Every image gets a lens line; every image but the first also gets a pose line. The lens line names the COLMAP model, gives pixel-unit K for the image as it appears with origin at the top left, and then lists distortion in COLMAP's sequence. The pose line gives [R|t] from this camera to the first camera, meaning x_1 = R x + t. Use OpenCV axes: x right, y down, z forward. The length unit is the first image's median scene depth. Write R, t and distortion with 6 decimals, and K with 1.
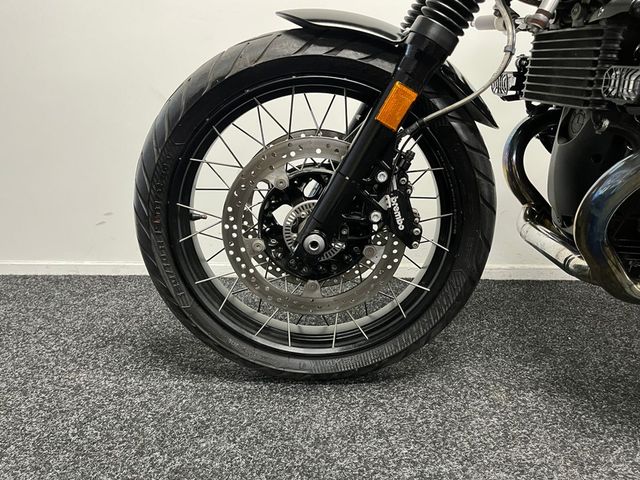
lens RADIAL K [[488.7, 0, 323.8], [0, 488.7, 243.5], [0, 0, 1]] dist [0.088506, -0.129490]
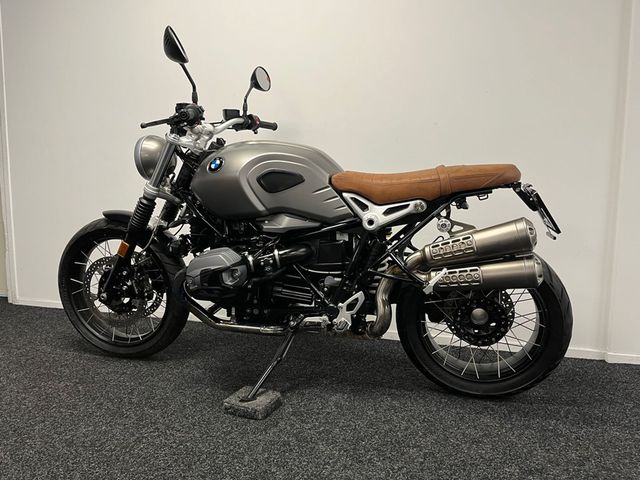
lens RADIAL K [[483.2, 0, 323.5], [0, 483.2, 241.3], [0, 0, 1]] dist [0.086438, -0.124198]
pose [[0.962958, 0.031217, -0.267838, 1.619192], [-0.069810, 0.988273, -0.135803, -0.017393], [0.260458, 0.149470, 0.953845, -1.123428]]
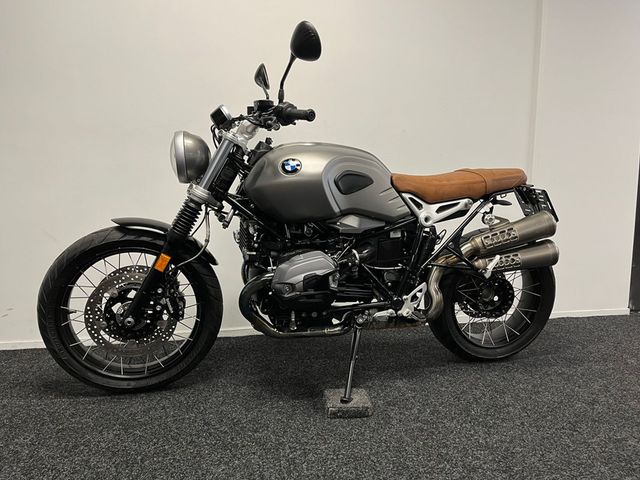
lens RADIAL K [[483.2, 0, 323.5], [0, 483.2, 241.3], [0, 0, 1]] dist [0.086438, -0.124198]
pose [[0.976753, -0.028431, 0.212474, 0.336951], [0.058600, 0.988826, -0.137074, -0.004900], [-0.206203, 0.146339, 0.967505, -1.215334]]
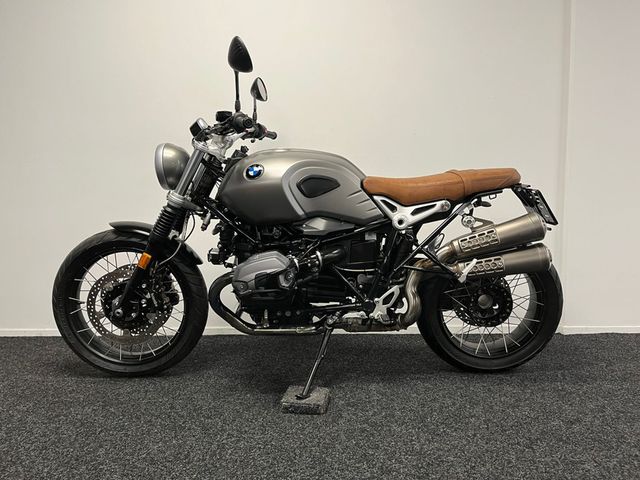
lens RADIAL K [[483.2, 0, 323.5], [0, 483.2, 241.3], [0, 0, 1]] dist [0.086438, -0.124198]
pose [[0.999599, -0.020584, -0.019438, 0.962575], [0.017027, 0.985620, -0.168117, 0.069398], [0.022618, 0.167718, 0.985575, -1.336589]]
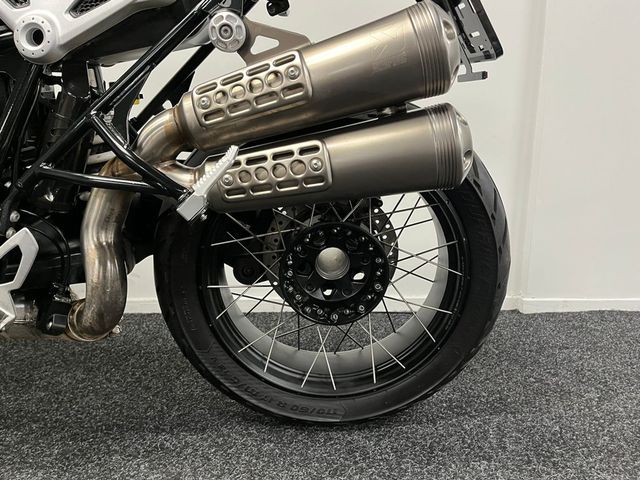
lens RADIAL K [[488.7, 0, 323.8], [0, 488.7, 243.5], [0, 0, 1]] dist [0.088506, -0.129490]
pose [[0.999900, -0.014125, 0.001029, 1.695269], [0.014149, 0.999474, -0.029180, -0.042074], [-0.000616, 0.029192, 0.999574, 0.085192]]
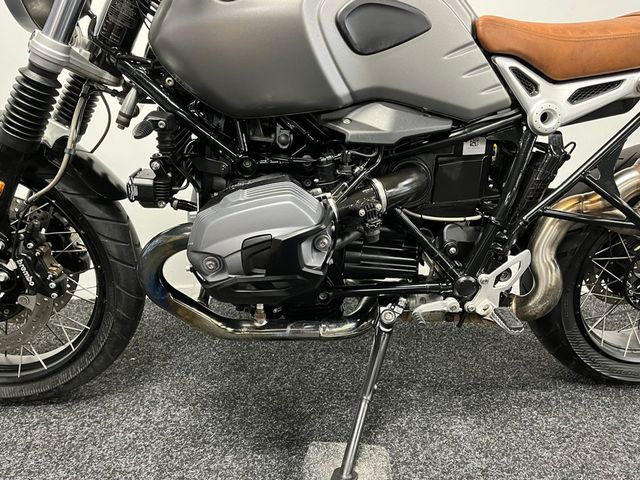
lens RADIAL K [[483.2, 0, 323.5], [0, 483.2, 241.3], [0, 0, 1]] dist [0.086438, -0.124198]
pose [[0.998881, -0.011784, 0.045806, 0.745089], [0.010462, 0.999525, 0.028988, -0.149370], [-0.046126, -0.028476, 0.998530, -0.216414]]
